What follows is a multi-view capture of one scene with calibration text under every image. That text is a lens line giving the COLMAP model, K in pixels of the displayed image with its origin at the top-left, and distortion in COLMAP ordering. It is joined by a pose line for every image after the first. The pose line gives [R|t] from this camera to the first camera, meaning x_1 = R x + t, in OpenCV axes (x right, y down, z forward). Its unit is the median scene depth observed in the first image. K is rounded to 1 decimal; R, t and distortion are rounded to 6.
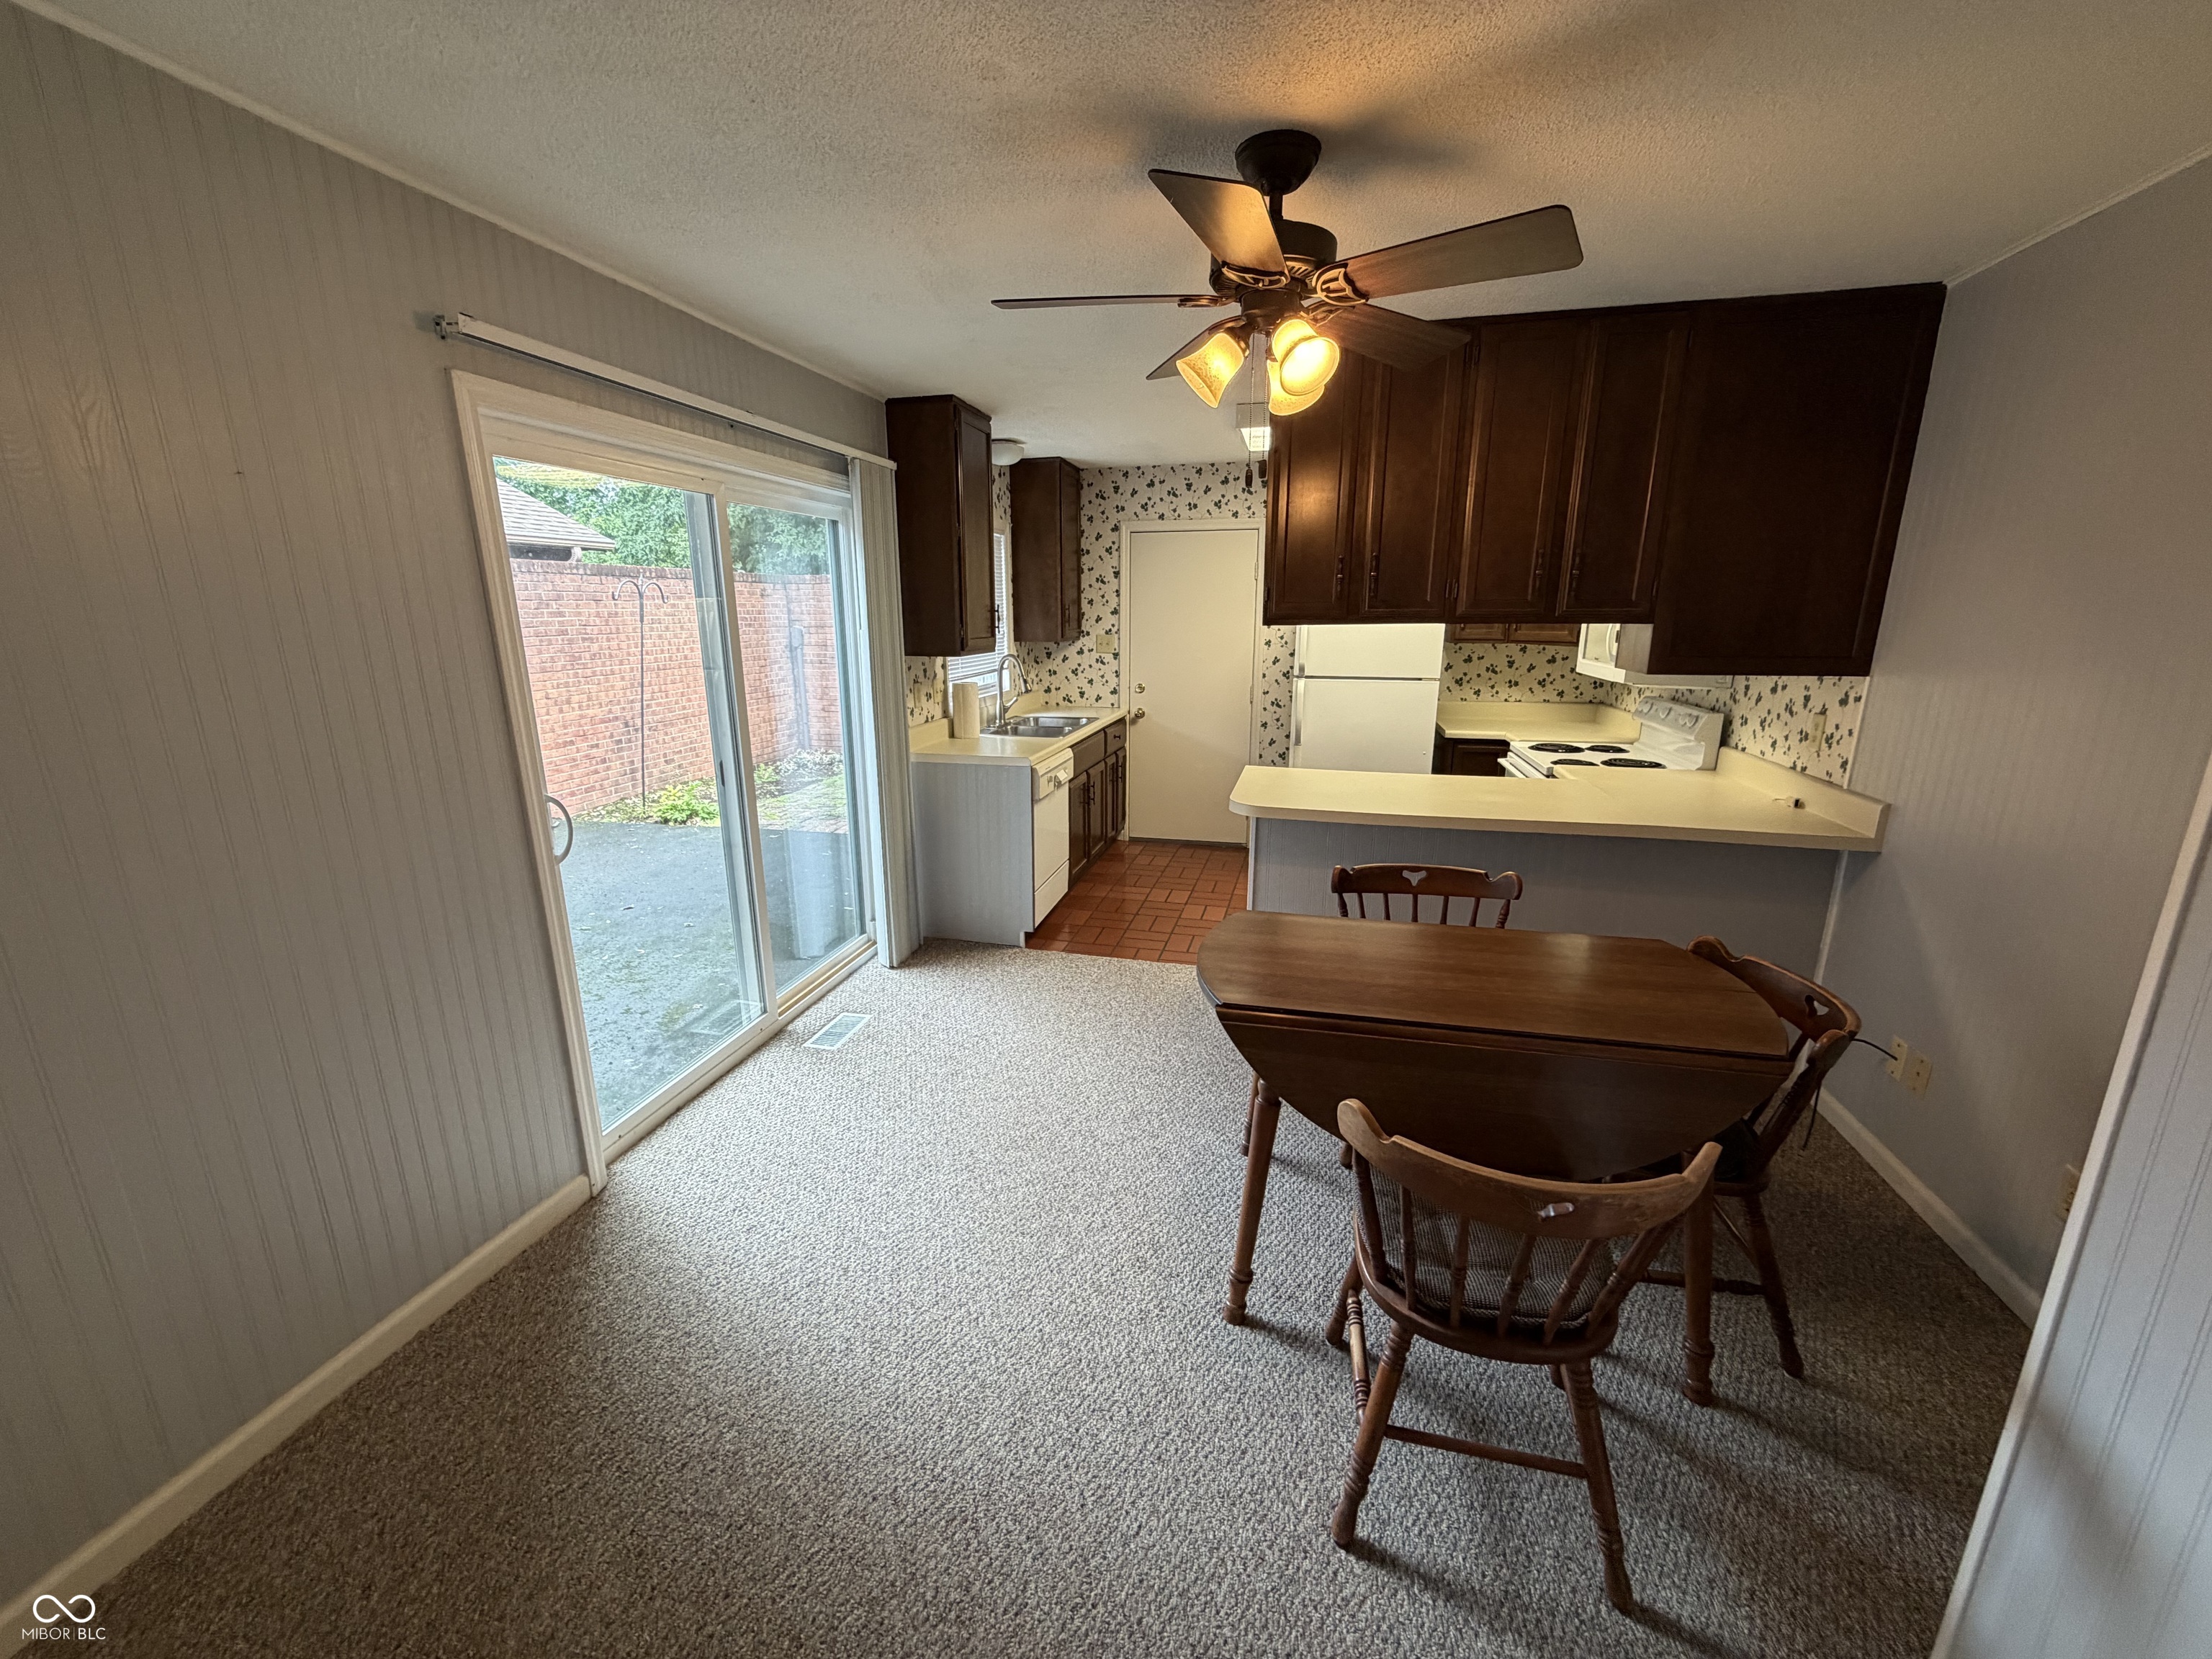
lens RADIAL K [[886.7, 0, 1093.8], [0, 886.7, 830.5], [0, 0, 1]] dist [0.000541, -0.000032]
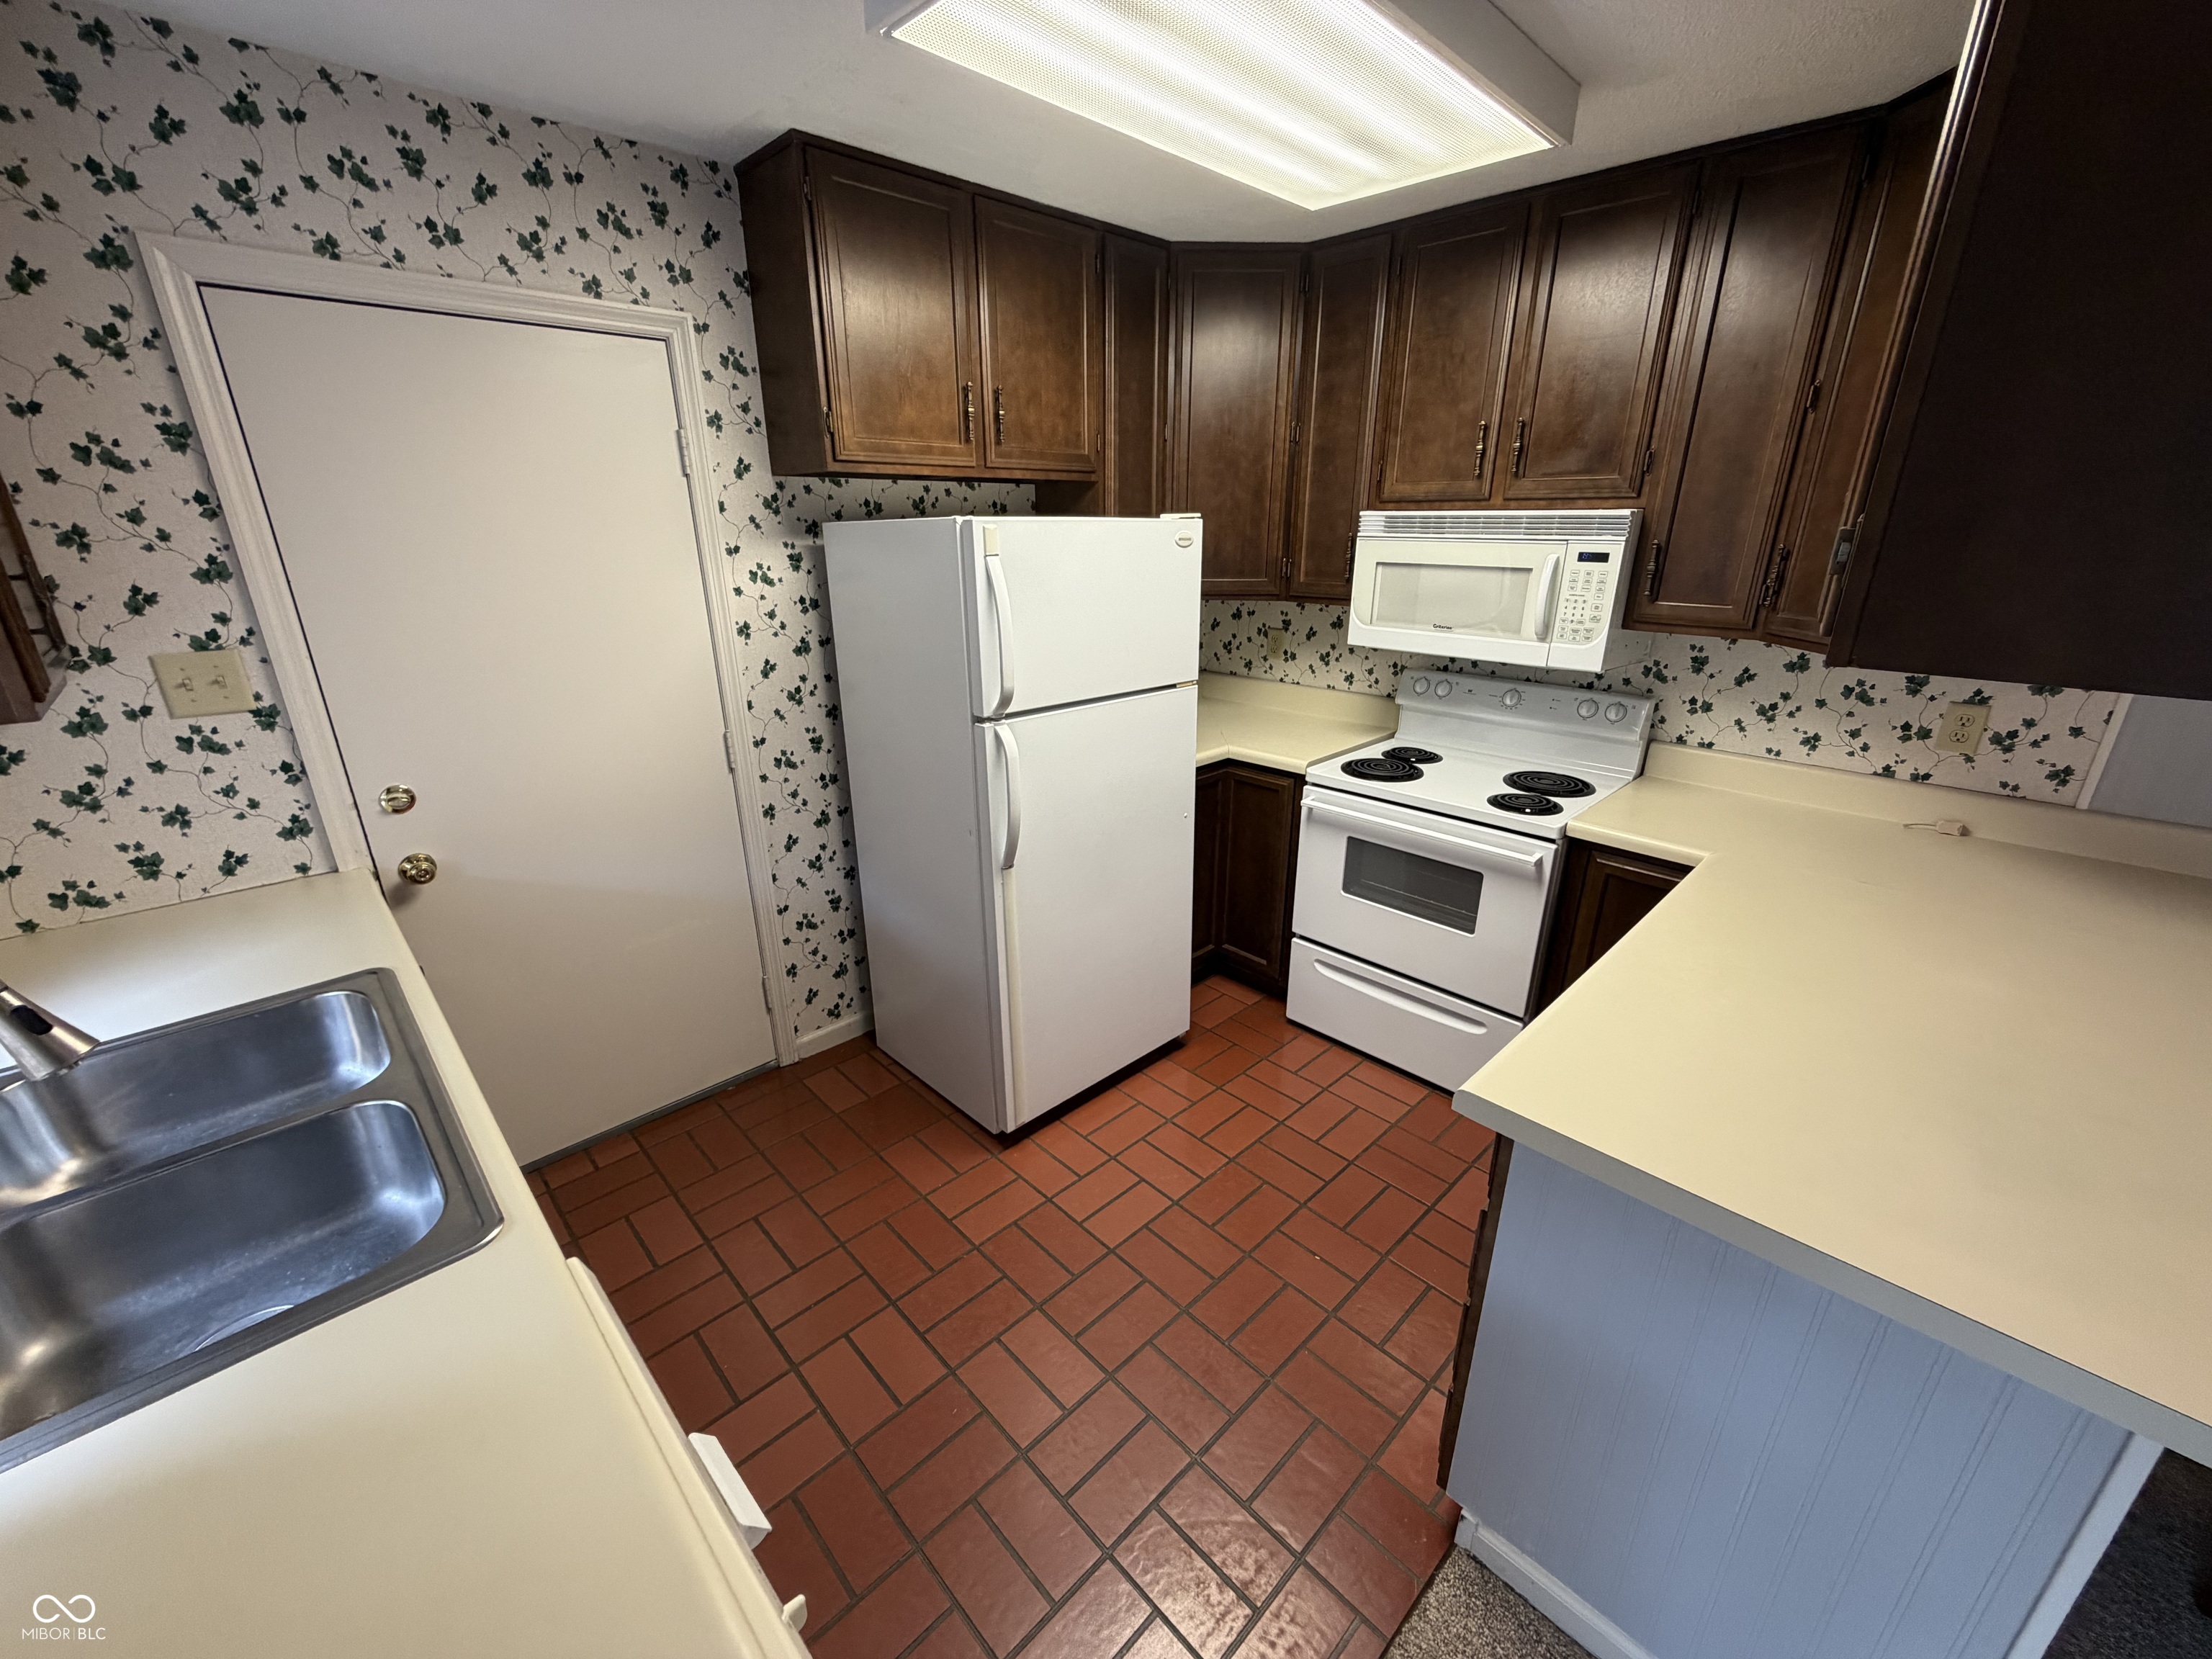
lens RADIAL K [[886.7, 0, 1107.2], [0, 886.7, 829.6], [0, 0, 1]] dist [0.000541, -0.000032]
pose [[0.526055, -0.282389, 0.802199, -0.122632], [0.205225, 0.957538, 0.202491, -0.254335], [-0.825318, 0.058110, 0.561671, 0.928905]]
